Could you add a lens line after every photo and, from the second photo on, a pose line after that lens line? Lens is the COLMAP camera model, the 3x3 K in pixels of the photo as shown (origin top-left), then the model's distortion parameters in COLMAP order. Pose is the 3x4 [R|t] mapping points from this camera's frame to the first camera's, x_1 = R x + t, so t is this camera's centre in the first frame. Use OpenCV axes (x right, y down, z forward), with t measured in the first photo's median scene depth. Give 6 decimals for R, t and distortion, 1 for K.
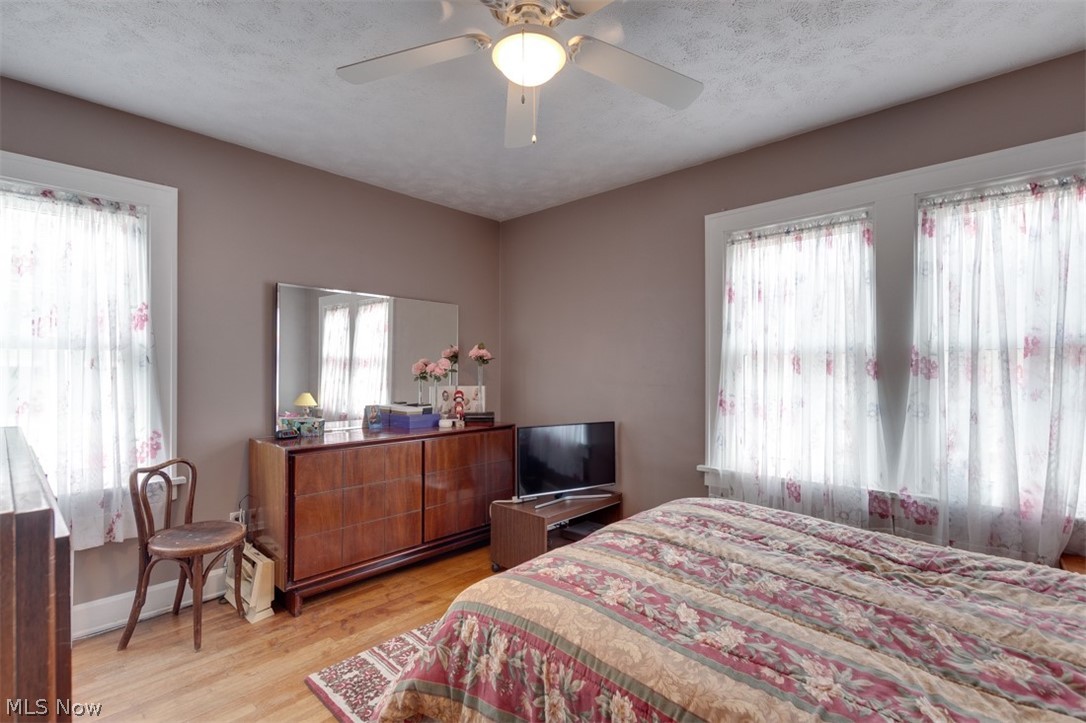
lens RADIAL K [[496.0, 0, 541.7], [0, 496.0, 364.9], [0, 0, 1]] dist [0.003177, 0.000309]
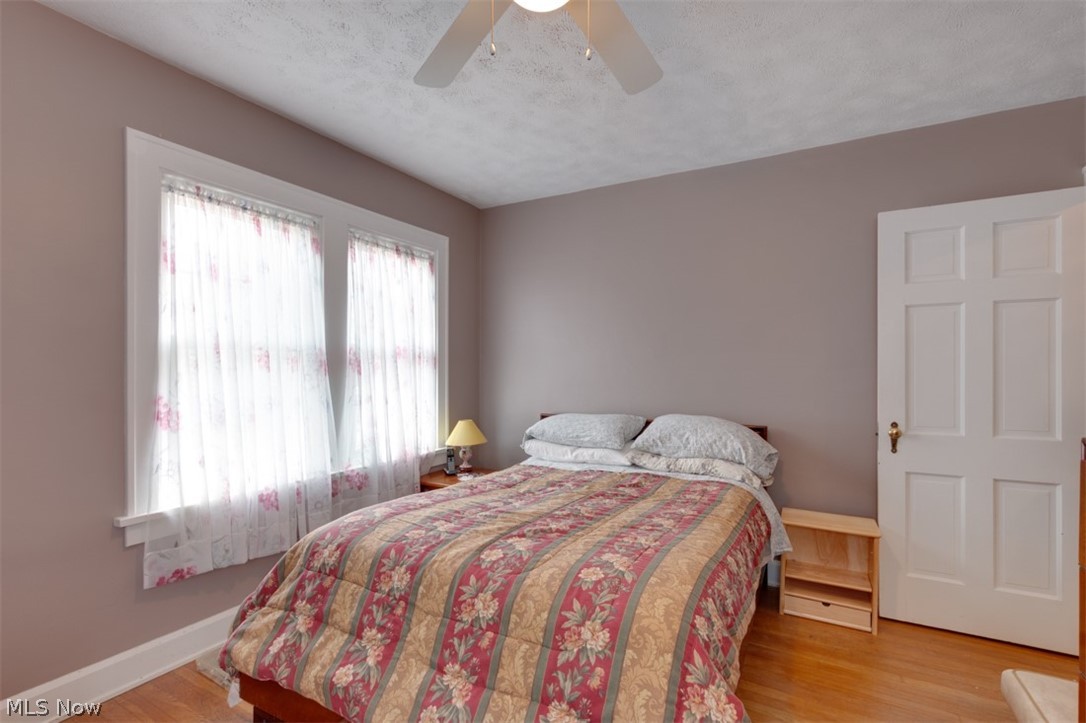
lens RADIAL K [[496.0, 0, 541.7], [0, 496.0, 364.9], [0, 0, 1]] dist [0.003177, 0.000309]
pose [[-0.228343, 0.002916, 0.973576, -0.555403], [-0.011105, 0.999923, -0.005599, 0.005852], [-0.973517, -0.012090, -0.228293, 0.823369]]
